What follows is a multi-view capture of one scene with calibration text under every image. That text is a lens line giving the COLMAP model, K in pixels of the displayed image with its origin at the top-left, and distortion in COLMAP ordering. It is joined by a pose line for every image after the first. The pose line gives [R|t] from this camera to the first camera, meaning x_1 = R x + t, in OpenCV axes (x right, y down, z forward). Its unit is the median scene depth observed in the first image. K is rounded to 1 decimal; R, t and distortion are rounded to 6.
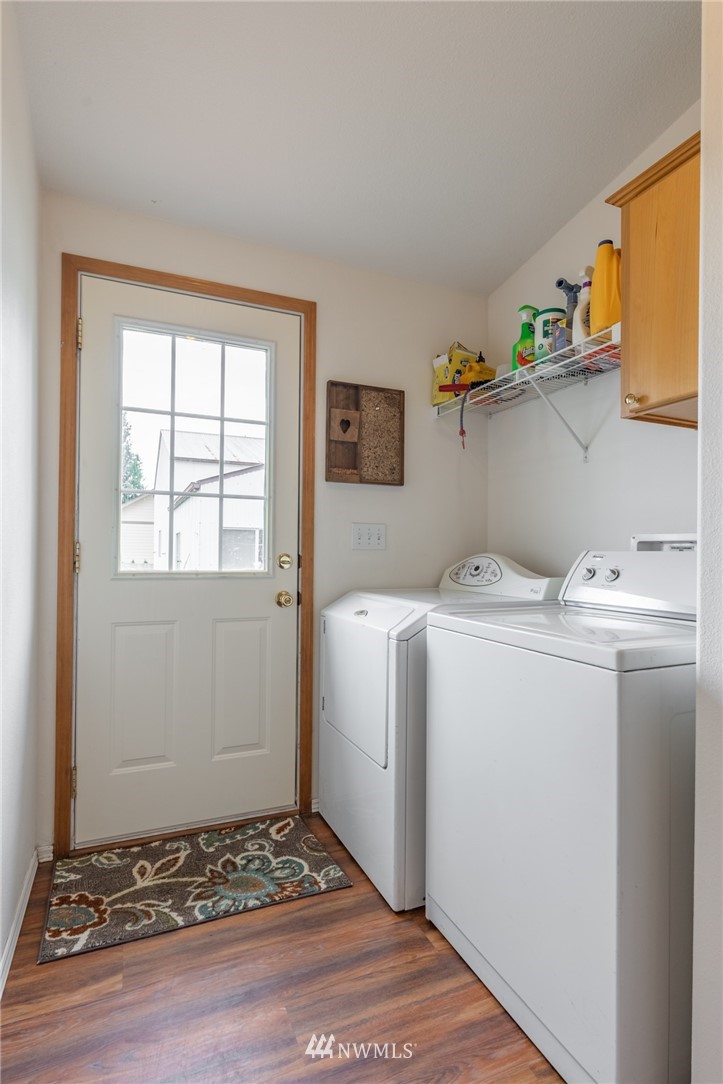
lens RADIAL K [[546.4, 0, 361.9], [0, 546.4, 550.3], [0, 0, 1]] dist [-0.000767, -0.000412]
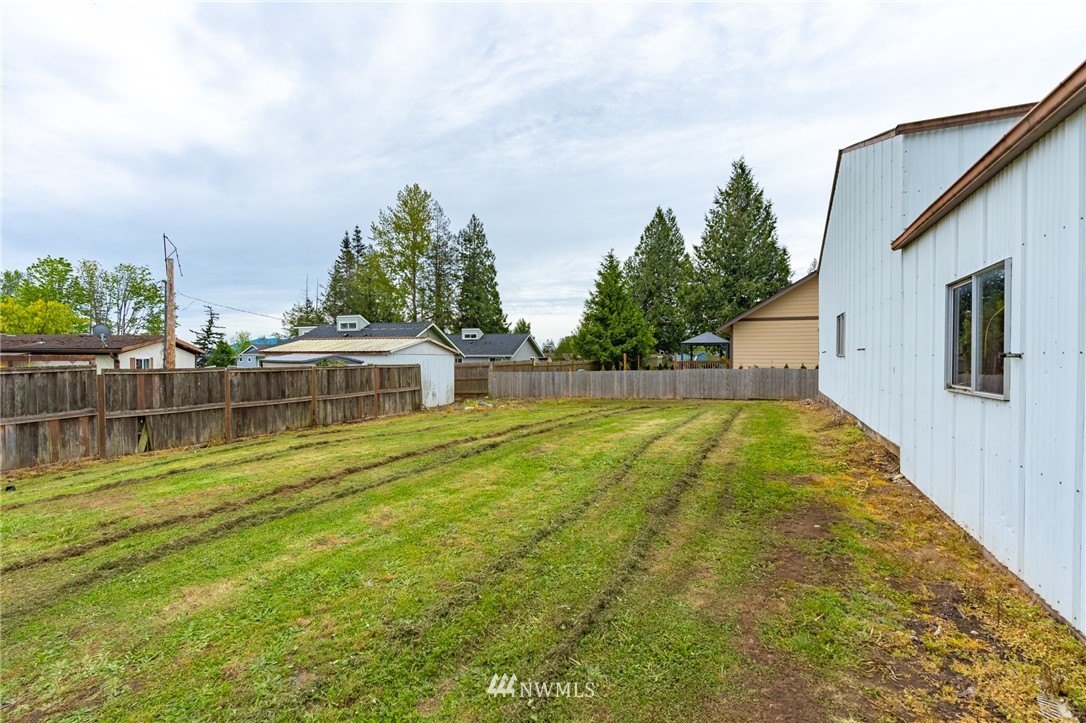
lens RADIAL K [[491.6, 0, 541.1], [0, 491.6, 359.7], [0, 0, 1]] dist [-0.000646, 0.000595]
pose [[0.666199, -0.006454, -0.745746, -1.459208], [0.008650, 0.999962, -0.000926, 0.096234], [0.745724, -0.005834, 0.666230, 3.140037]]
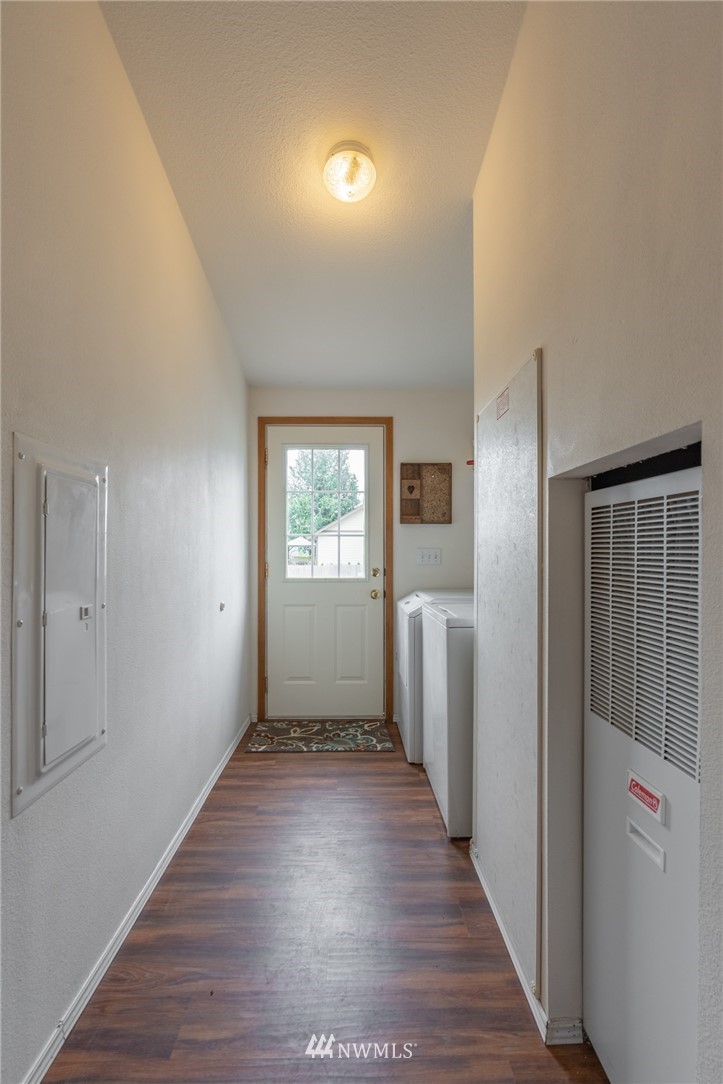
lens RADIAL K [[503.2, 0, 363.2], [0, 503.2, 554.8], [0, 0, 1]] dist [-0.003388, 0.005266]
pose [[0.927150, -0.007476, -0.374616, 0.469624], [0.010193, 0.999934, 0.005271, -0.048536], [0.374552, -0.008706, 0.927165, -0.535669]]
